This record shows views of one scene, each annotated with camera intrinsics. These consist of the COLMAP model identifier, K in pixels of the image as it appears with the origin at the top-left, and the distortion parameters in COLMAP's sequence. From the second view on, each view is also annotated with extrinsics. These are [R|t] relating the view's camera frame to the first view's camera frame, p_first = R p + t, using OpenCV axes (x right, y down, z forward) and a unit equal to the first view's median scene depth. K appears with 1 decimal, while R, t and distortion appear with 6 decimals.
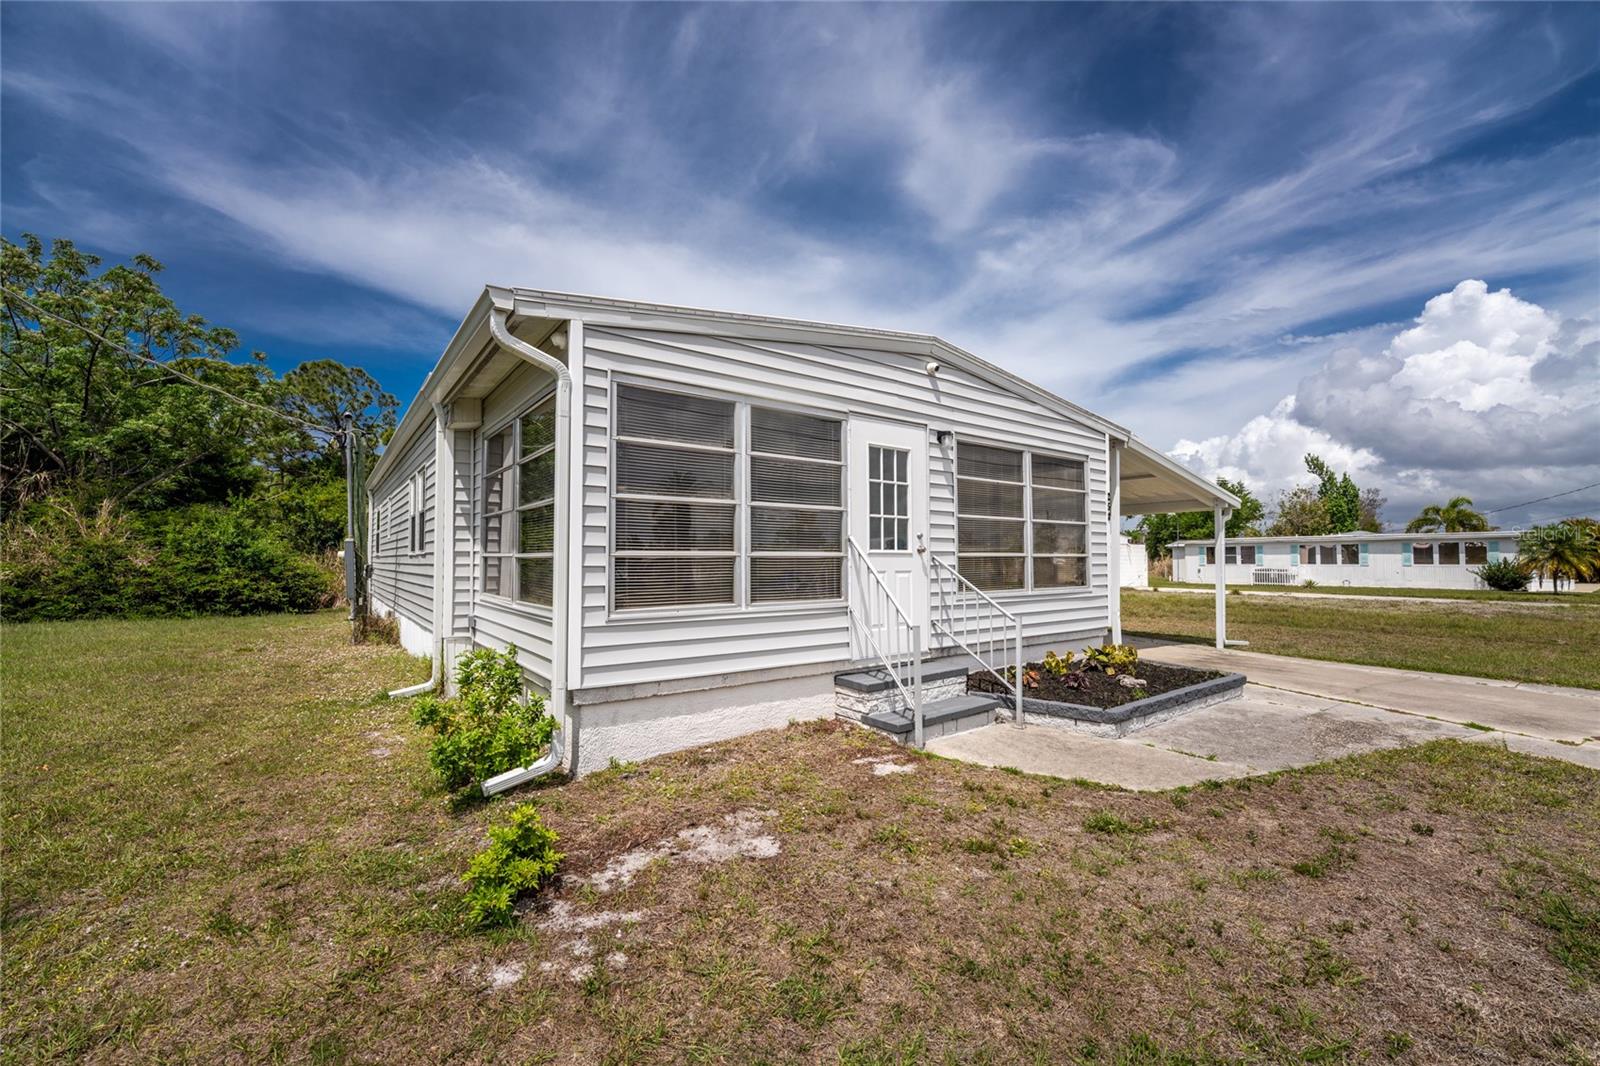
lens RADIAL K [[648.4, 0, 793.4], [0, 648.4, 545.8], [0, 0, 1]] dist [-0.035615, 0.007445]
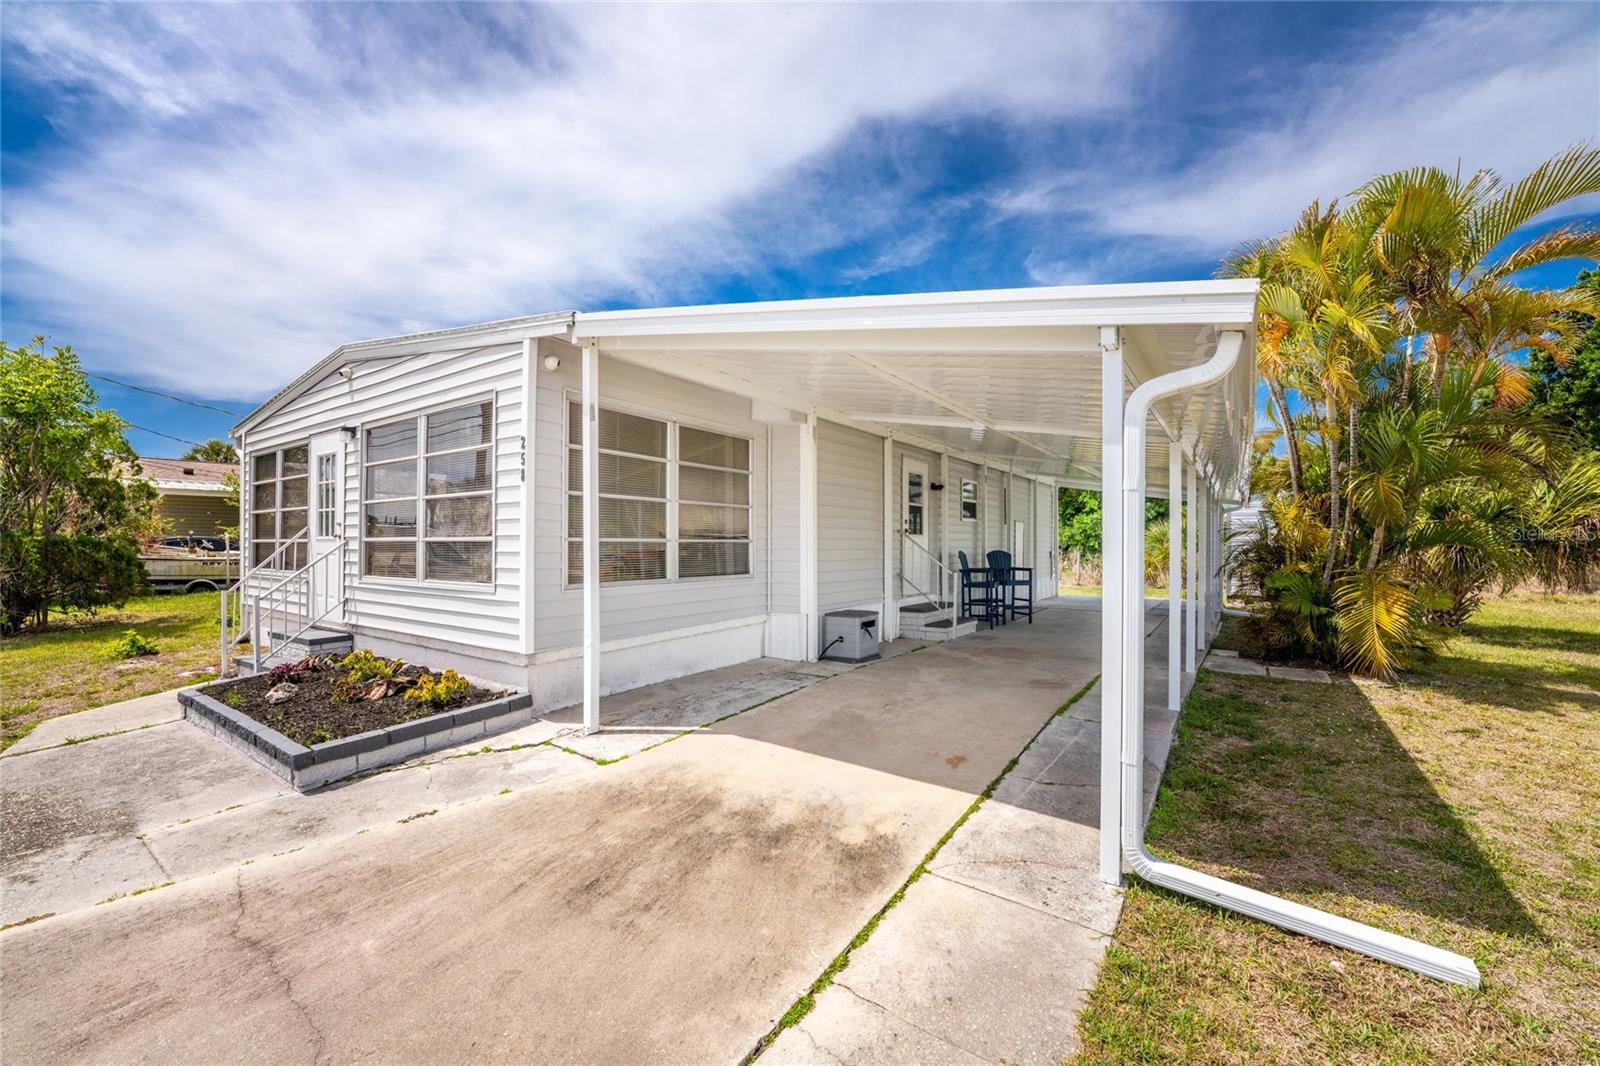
lens RADIAL K [[657.1, 0, 800.0], [0, 657.1, 570.0], [0, 0, 1]] dist [-0.020204, -0.000403]
pose [[0.323629, 0.041451, -0.945276, 1.627374], [0.019478, 0.998536, 0.050455, 0.024717], [0.945984, -0.034741, 0.322348, 1.457333]]
